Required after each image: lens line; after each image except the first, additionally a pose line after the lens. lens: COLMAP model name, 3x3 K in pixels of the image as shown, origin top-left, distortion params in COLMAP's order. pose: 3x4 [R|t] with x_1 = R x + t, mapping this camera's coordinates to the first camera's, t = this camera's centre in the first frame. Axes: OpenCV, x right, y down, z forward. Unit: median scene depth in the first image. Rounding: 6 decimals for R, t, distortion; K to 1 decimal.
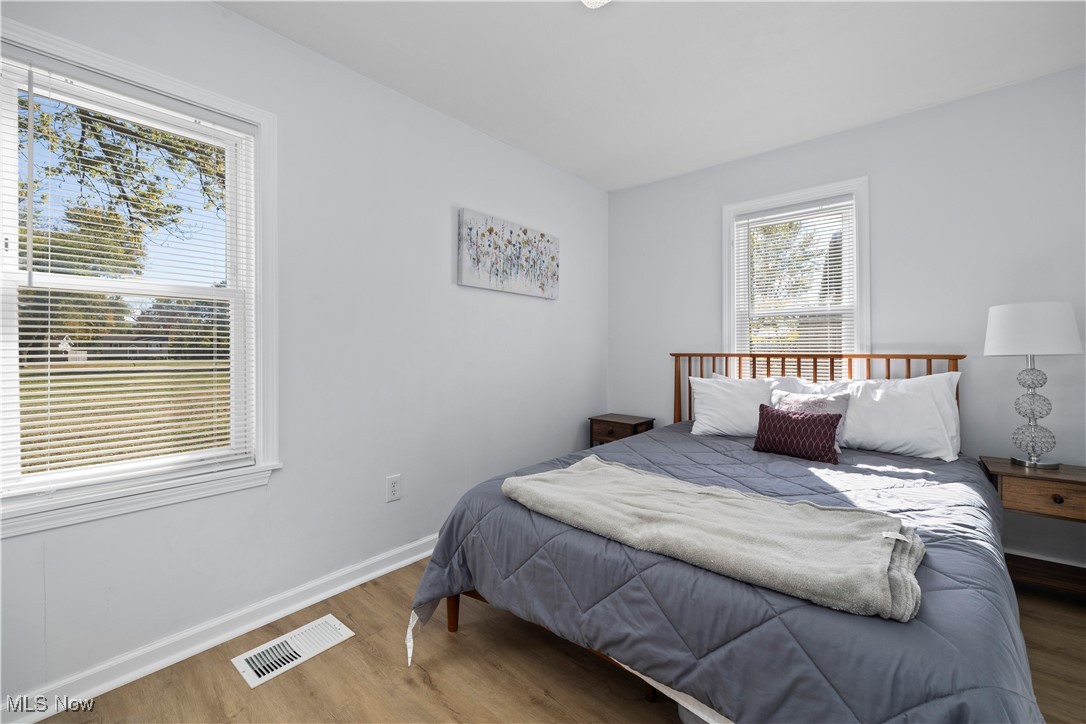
lens RADIAL K [[461.2, 0, 521.2], [0, 461.2, 348.5], [0, 0, 1]] dist [0.005758, -0.000955]
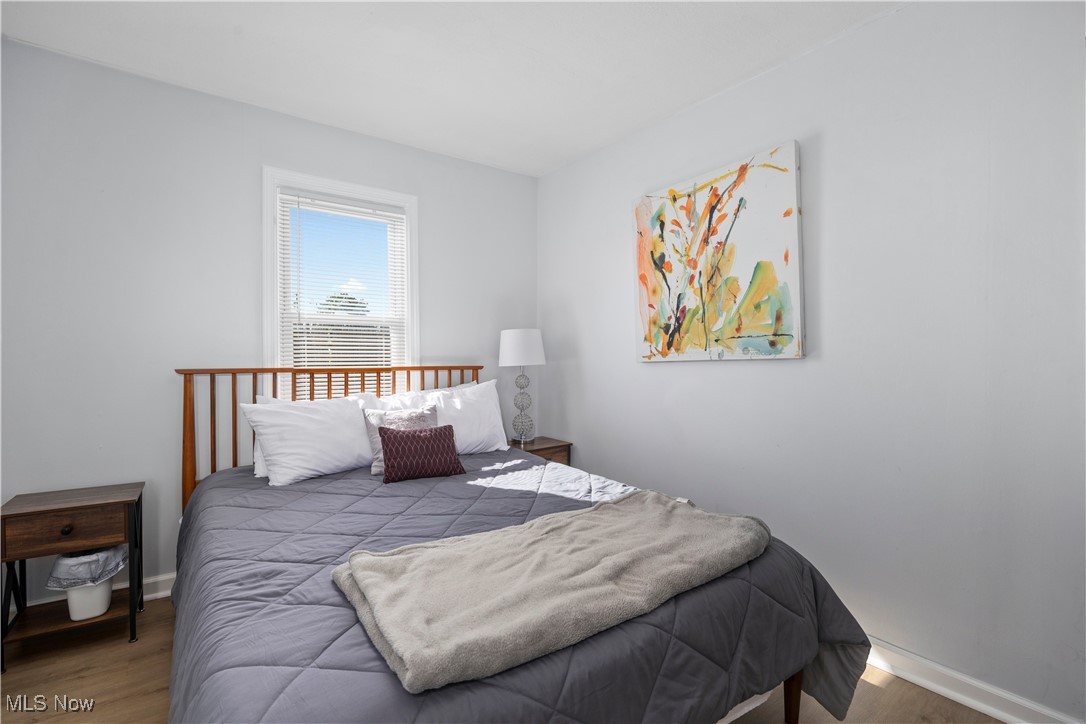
lens RADIAL K [[499.1, 0, 551.7], [0, 499.1, 361.4], [0, 0, 1]] dist [-0.013039, 0.000229]
pose [[0.155302, -0.004436, 0.987857, -0.357791], [0.000096, 0.999990, 0.004475, -0.005432], [-0.987867, -0.000600, 0.155301, 0.580402]]
